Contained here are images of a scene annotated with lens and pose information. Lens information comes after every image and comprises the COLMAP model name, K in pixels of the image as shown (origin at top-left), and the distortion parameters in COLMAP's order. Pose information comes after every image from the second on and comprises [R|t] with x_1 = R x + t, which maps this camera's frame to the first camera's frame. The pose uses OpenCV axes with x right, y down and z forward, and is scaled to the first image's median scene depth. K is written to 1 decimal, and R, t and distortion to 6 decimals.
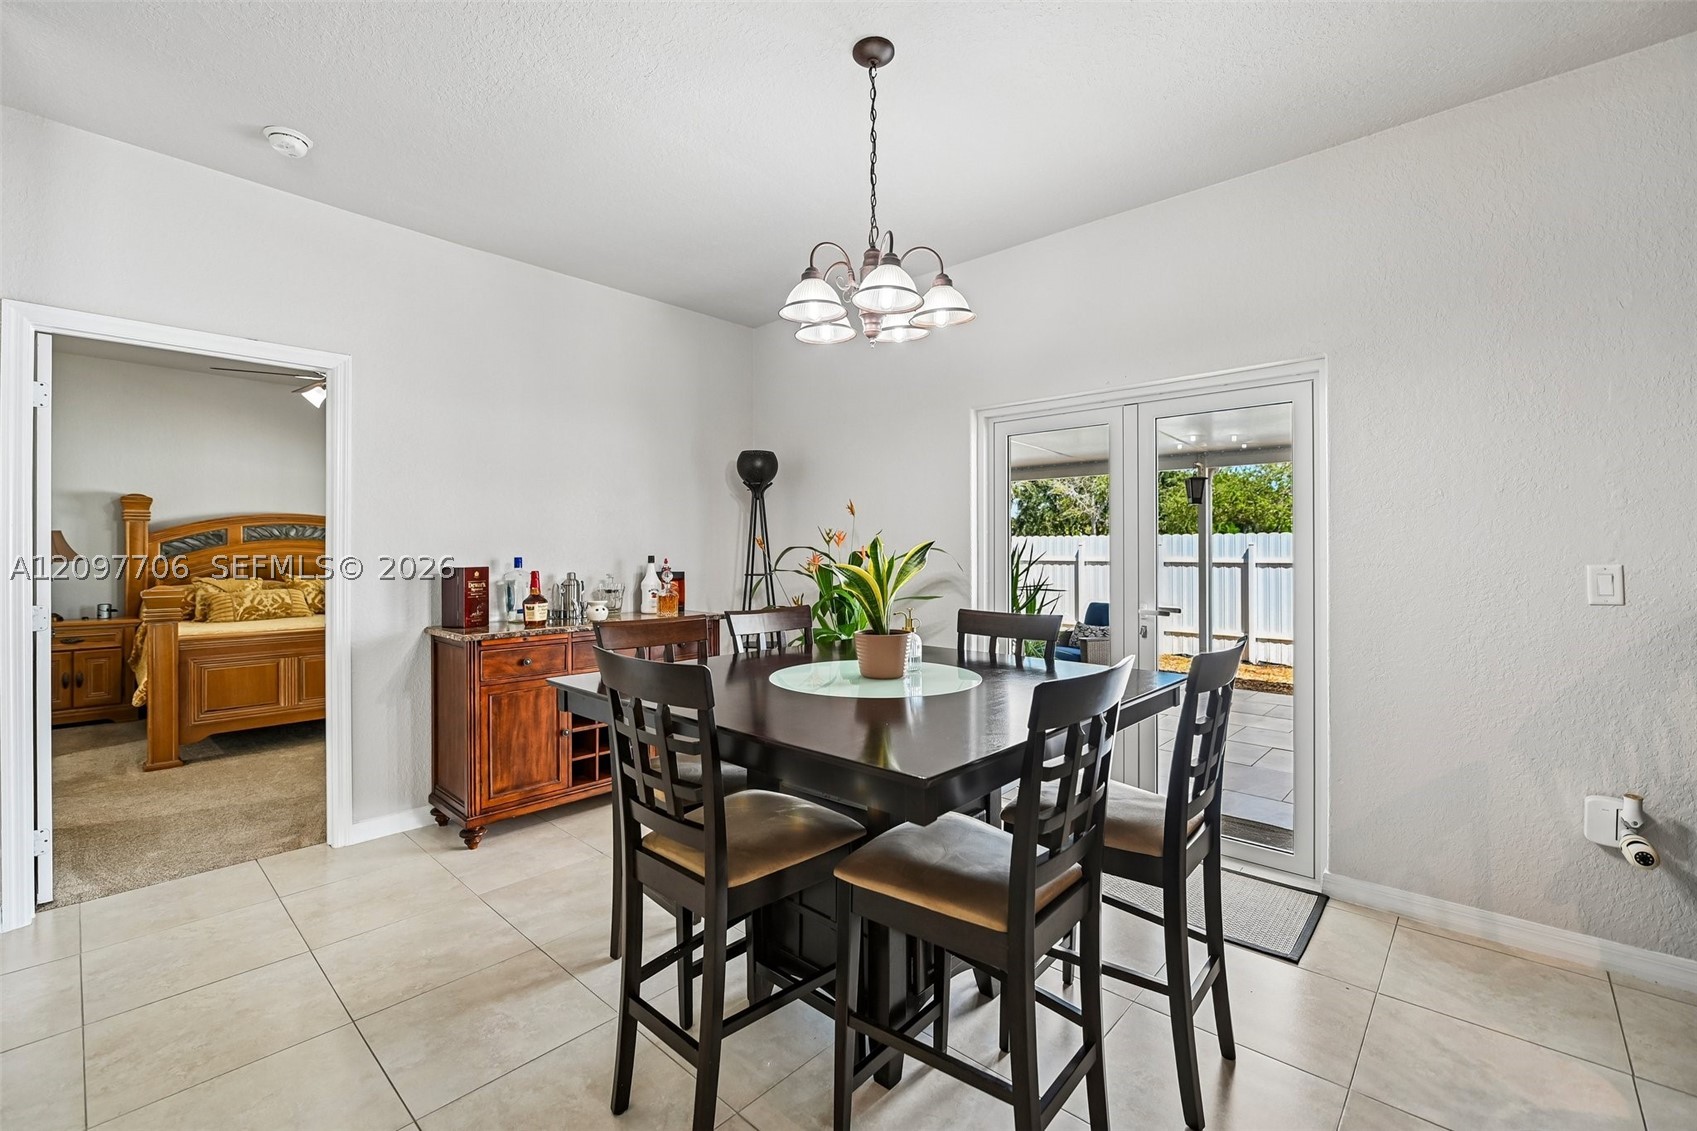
lens RADIAL K [[718.8, 0, 846.2], [0, 718.8, 550.0], [0, 0, 1]] dist [-0.009236, -0.000417]
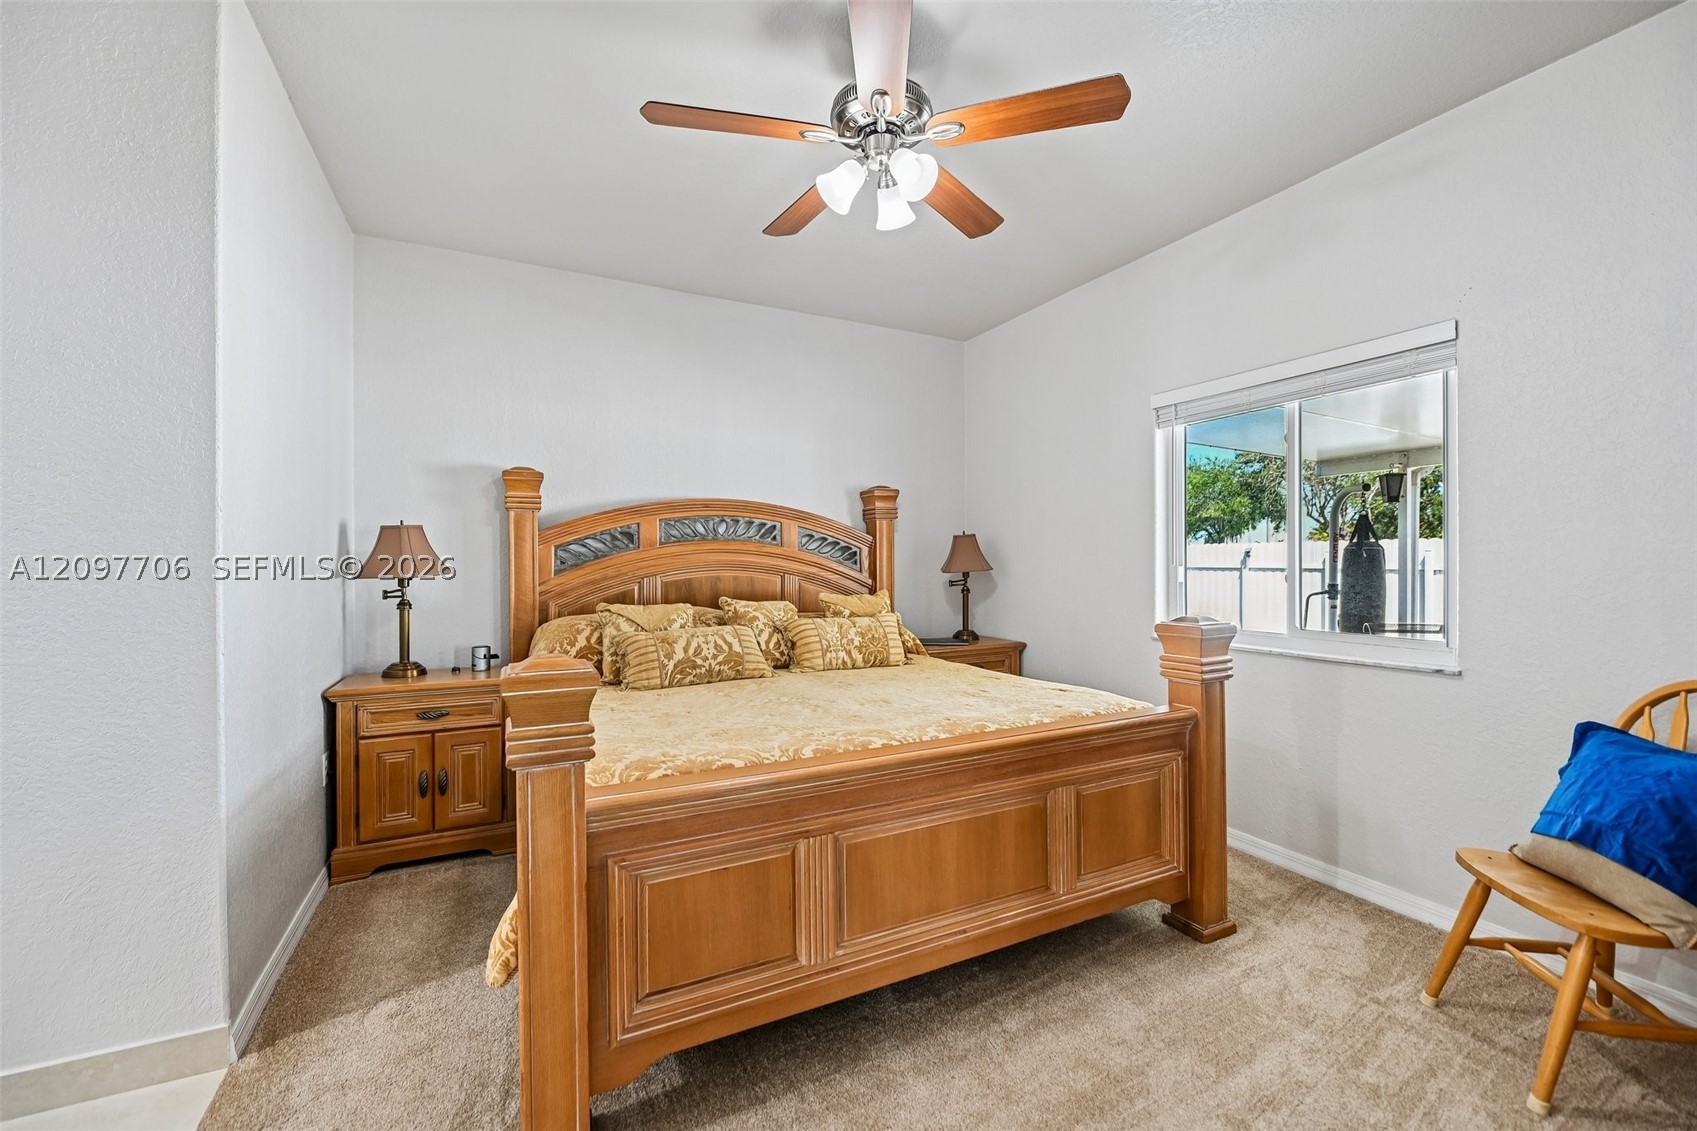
lens RADIAL K [[677.0, 0, 848.5], [0, 677.0, 565.5], [0, 0, 1]] dist [-0.010044, -0.000094]
pose [[0.933878, 0.001946, -0.357587, -0.526852], [0.002244, 0.999934, 0.011303, 0.001146], [0.357585, -0.011358, 0.933811, 0.556371]]
